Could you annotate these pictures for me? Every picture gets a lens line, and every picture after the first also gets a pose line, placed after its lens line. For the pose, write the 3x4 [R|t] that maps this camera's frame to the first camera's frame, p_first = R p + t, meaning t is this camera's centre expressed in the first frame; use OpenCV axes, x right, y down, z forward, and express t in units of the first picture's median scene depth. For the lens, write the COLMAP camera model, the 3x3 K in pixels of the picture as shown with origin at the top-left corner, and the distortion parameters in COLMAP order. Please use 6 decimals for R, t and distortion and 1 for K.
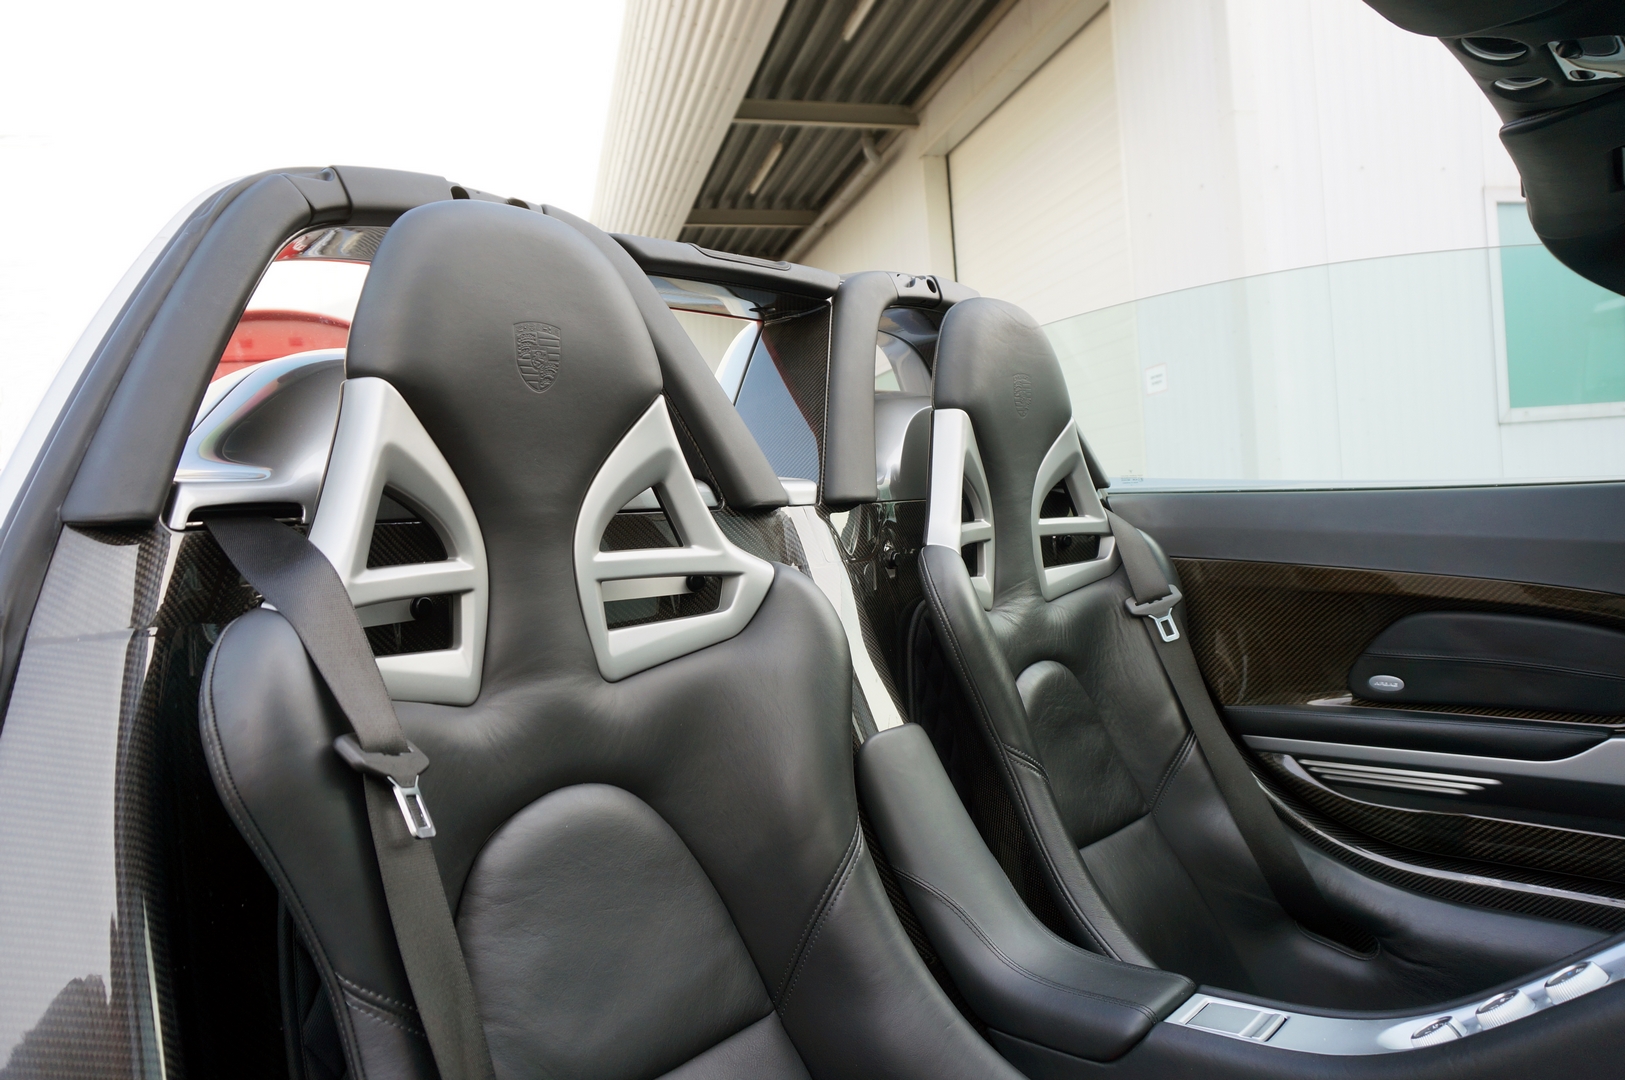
lens RADIAL K [[1085.5, 0, 812.5], [0, 1085.5, 540.0], [0, 0, 1]] dist [-0.009427, -0.002482]
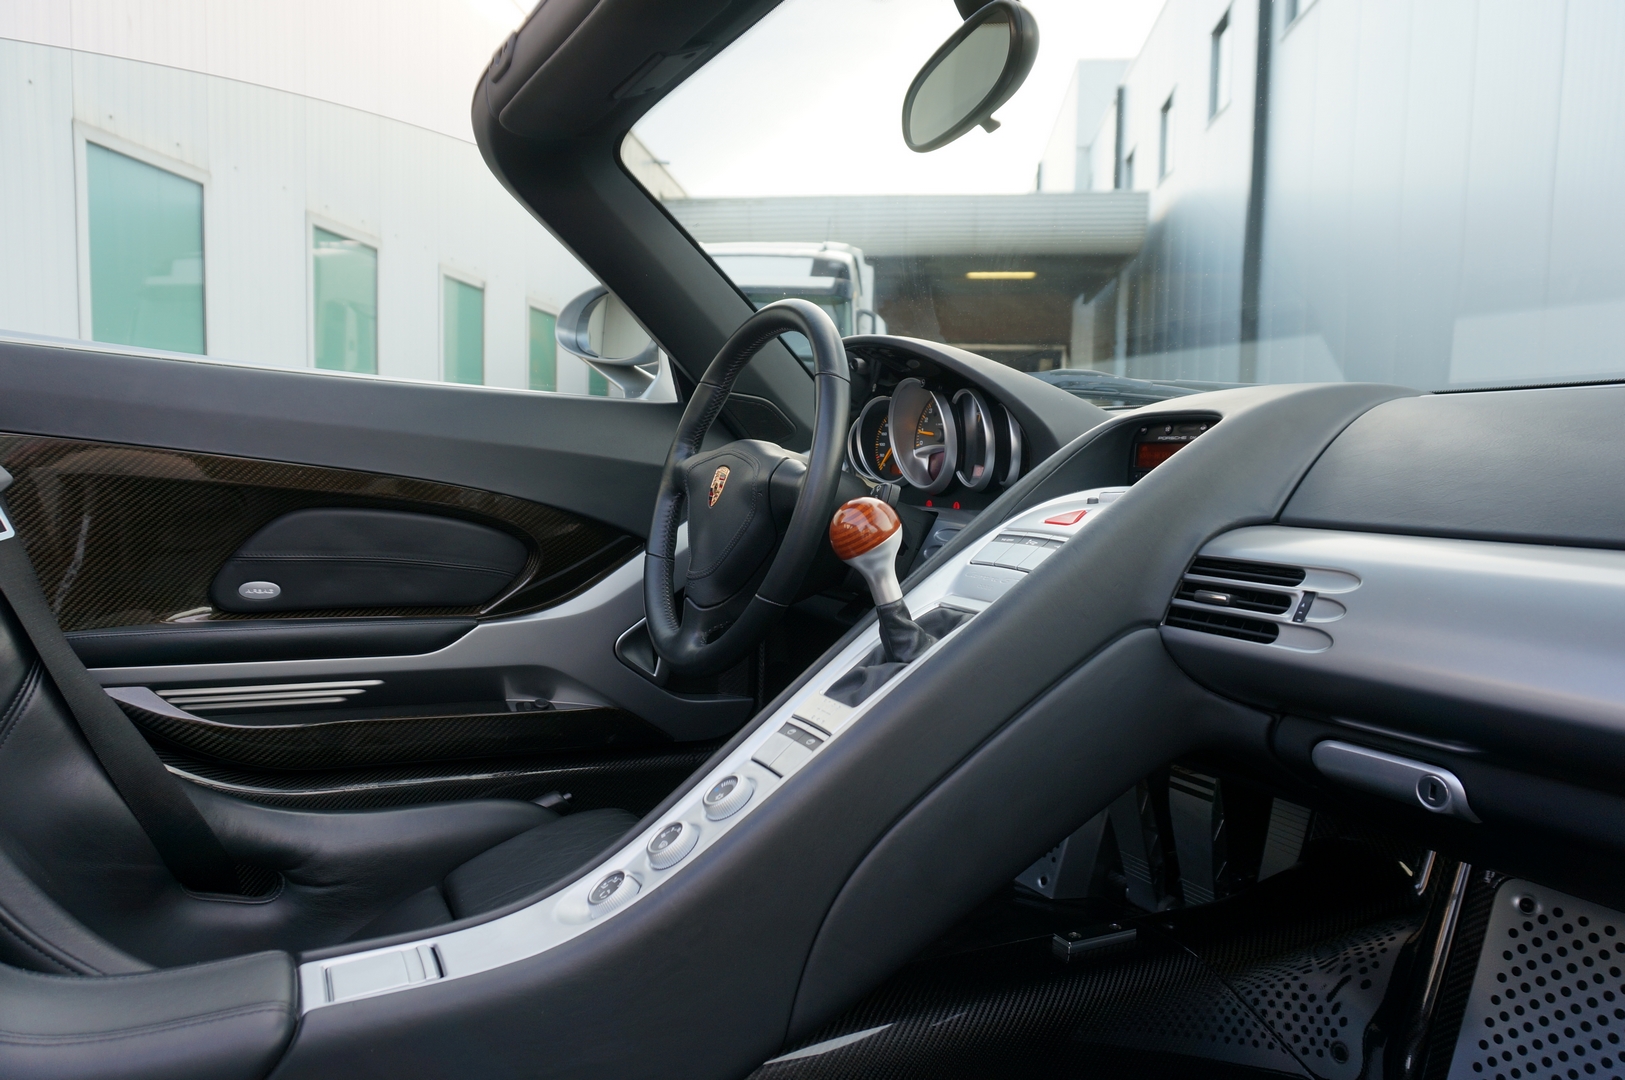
lens RADIAL K [[1085.5, 0, 812.5], [0, 1085.5, 540.0], [0, 0, 1]] dist [-0.009427, -0.002482]
pose [[0.351904, 0.008302, 0.935999, -0.142334], [-0.032962, 0.999450, 0.003527, 0.076614], [-0.935456, -0.032094, 0.351984, 0.281357]]
